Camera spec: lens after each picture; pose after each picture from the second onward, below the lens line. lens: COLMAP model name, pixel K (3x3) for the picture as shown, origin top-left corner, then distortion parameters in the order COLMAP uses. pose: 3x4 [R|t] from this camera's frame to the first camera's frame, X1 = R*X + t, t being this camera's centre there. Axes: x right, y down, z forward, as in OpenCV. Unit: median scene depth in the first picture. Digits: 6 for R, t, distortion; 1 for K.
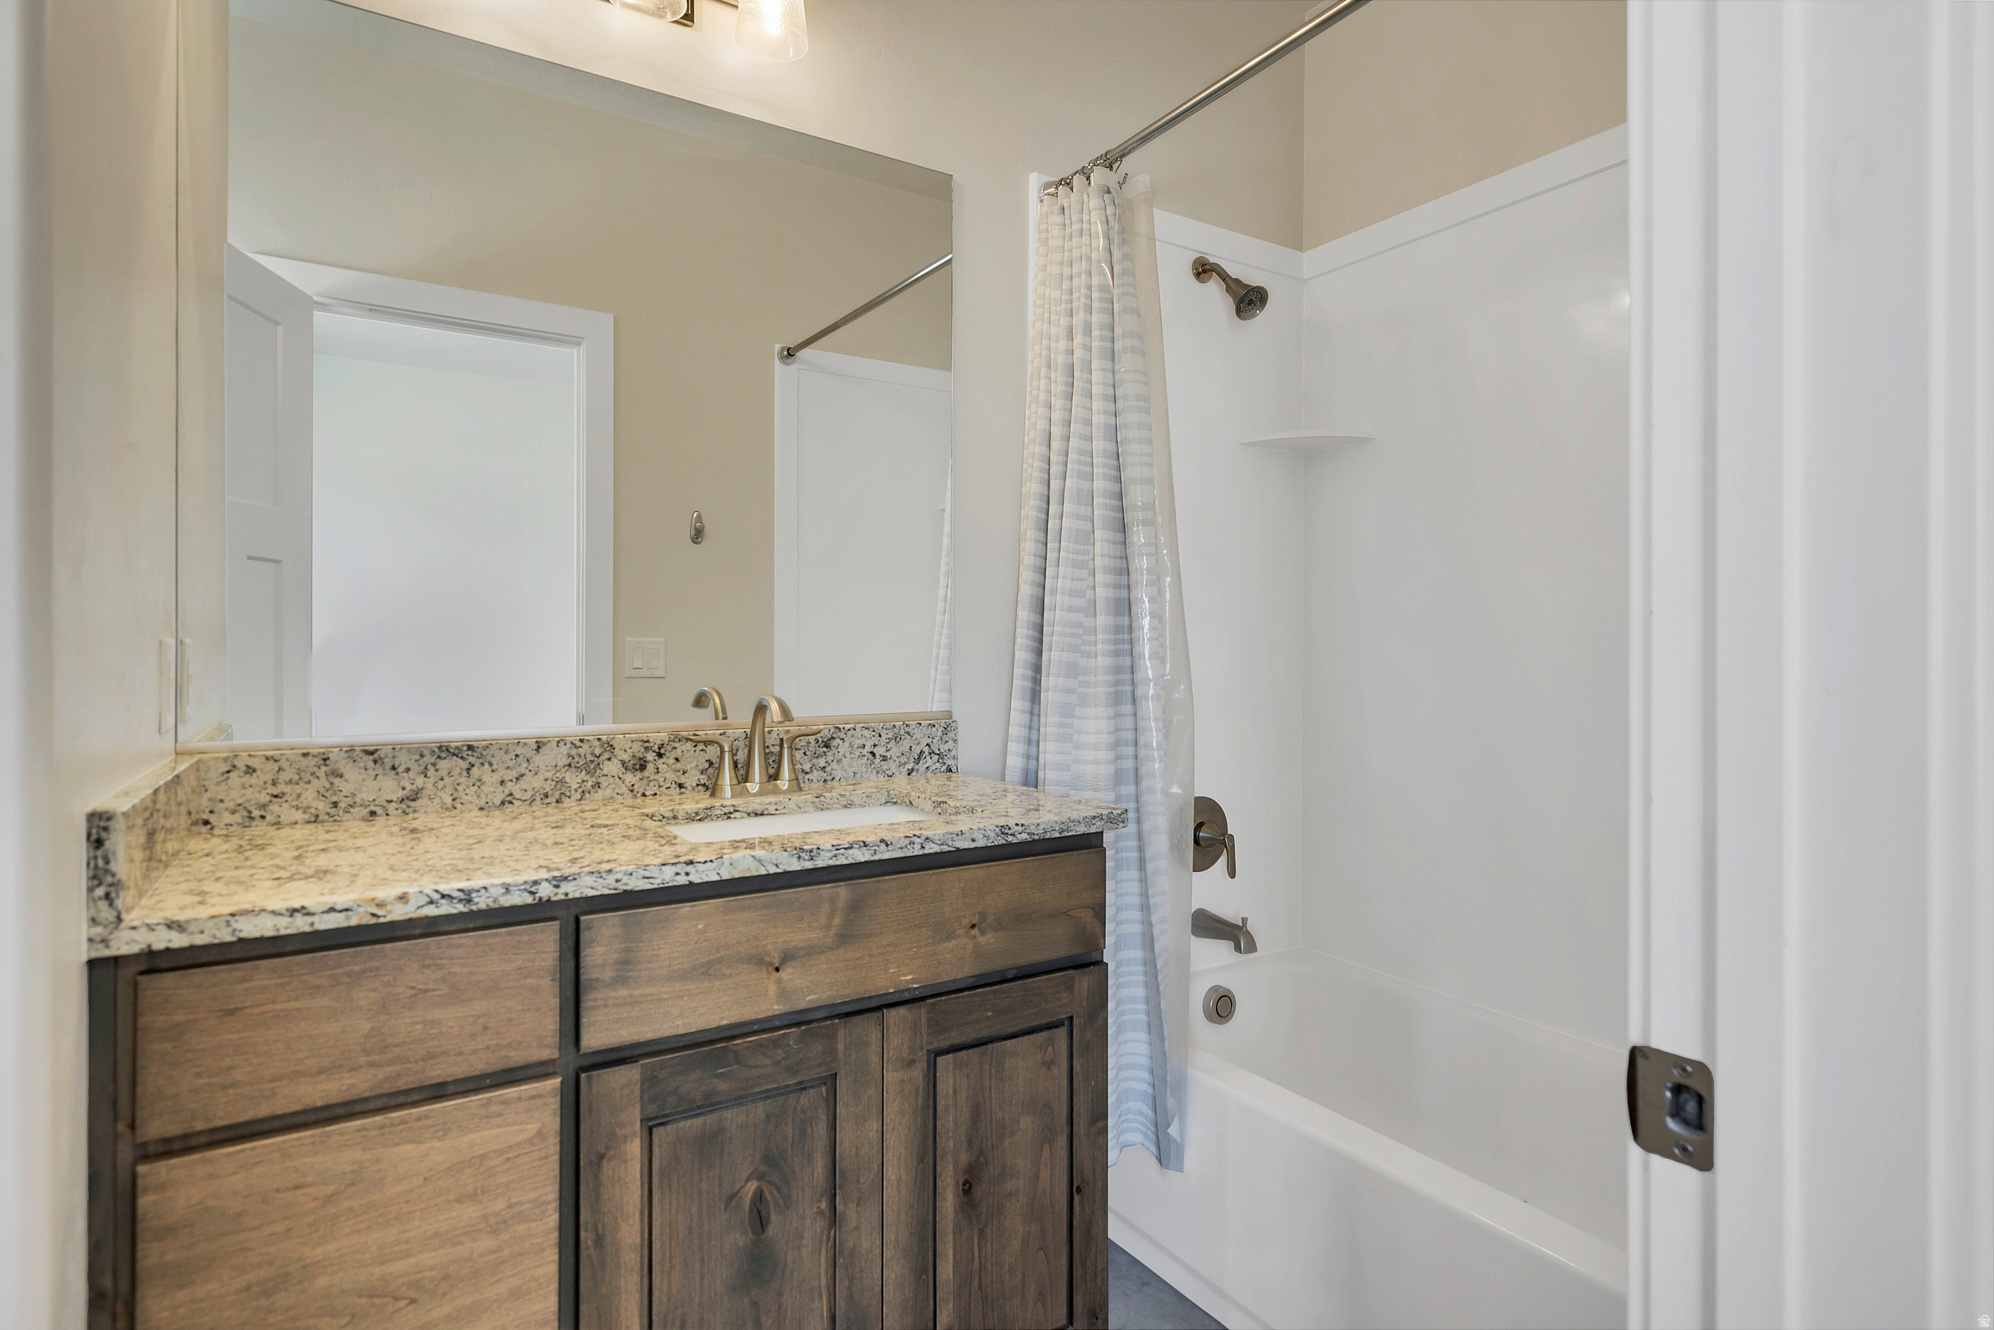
lens RADIAL K [[1012.5, 0, 993.6], [0, 1012.5, 653.1], [0, 0, 1]] dist [-0.002140, 0.000049]
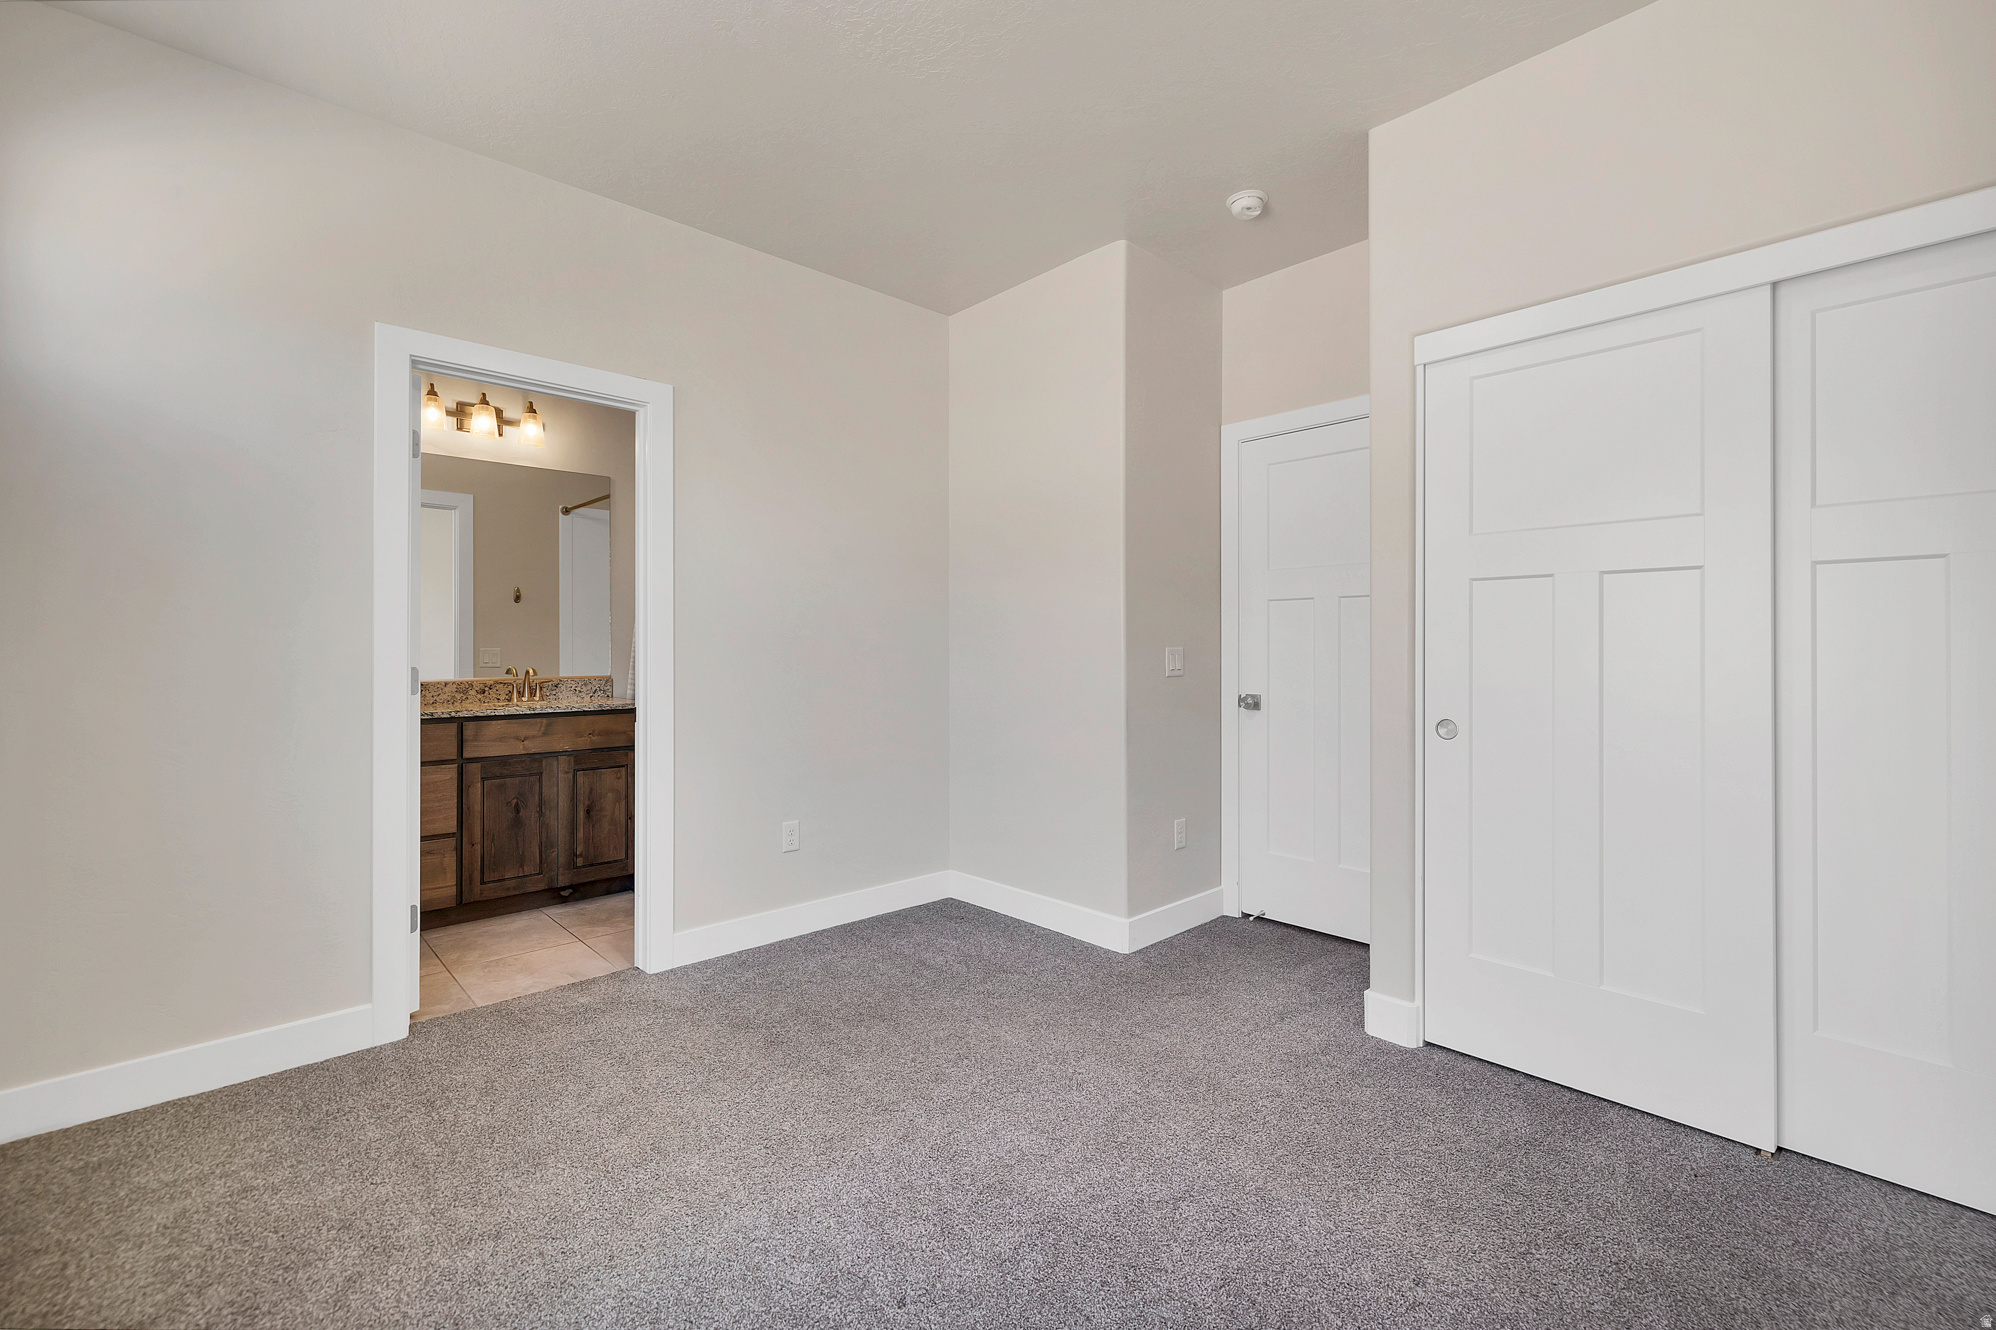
lens RADIAL K [[861.3, 0, 1000.2], [0, 861.3, 650.5], [0, 0, 1]] dist [0.001141, 0.000188]
pose [[0.982215, -0.001704, 0.187752, 0.811653], [0.003515, 0.999950, -0.009318, 0.024443], [-0.187727, 0.009812, 0.982172, -2.151581]]
